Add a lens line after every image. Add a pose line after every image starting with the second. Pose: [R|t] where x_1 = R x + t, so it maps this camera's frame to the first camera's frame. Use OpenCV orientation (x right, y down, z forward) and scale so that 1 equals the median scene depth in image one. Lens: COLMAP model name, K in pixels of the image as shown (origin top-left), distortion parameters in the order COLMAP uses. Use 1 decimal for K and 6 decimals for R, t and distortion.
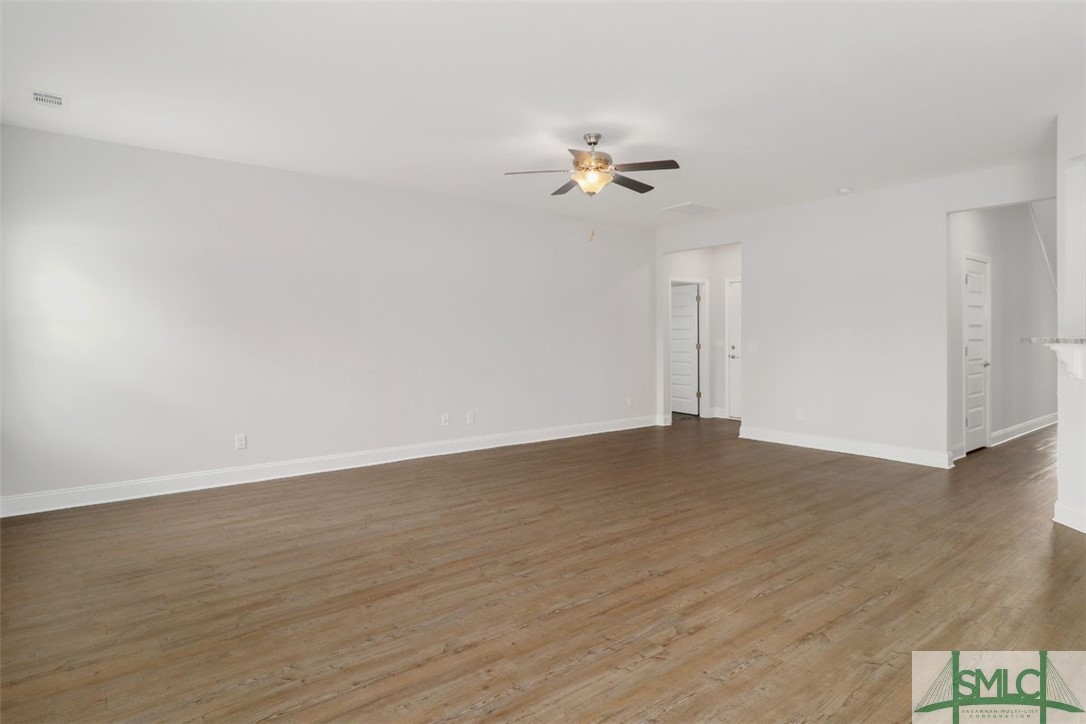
lens RADIAL K [[578.3, 0, 540.4], [0, 578.3, 342.2], [0, 0, 1]] dist [-0.000190, -0.000553]
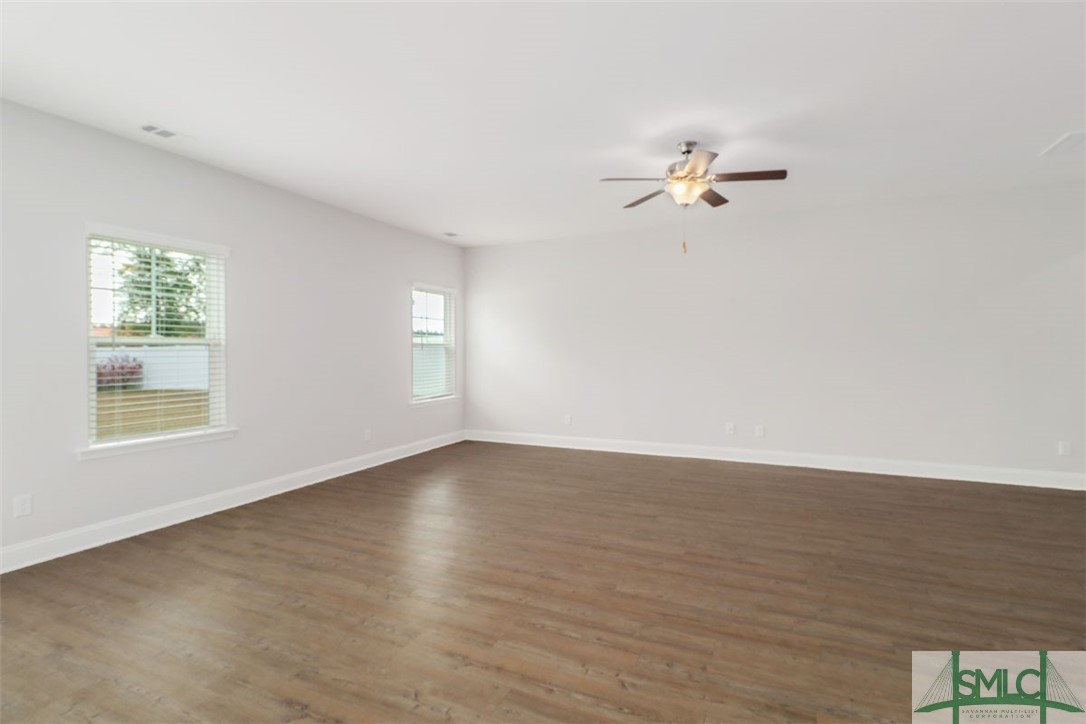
lens RADIAL K [[497.4, 0, 564.3], [0, 497.4, 357.0], [0, 0, 1]] dist [0.001796, 0.000118]
pose [[0.488122, 0.010366, -0.872714, 1.005495], [-0.007129, 0.999943, 0.007890, -0.006961], [0.872746, 0.002371, 0.488168, 0.580949]]
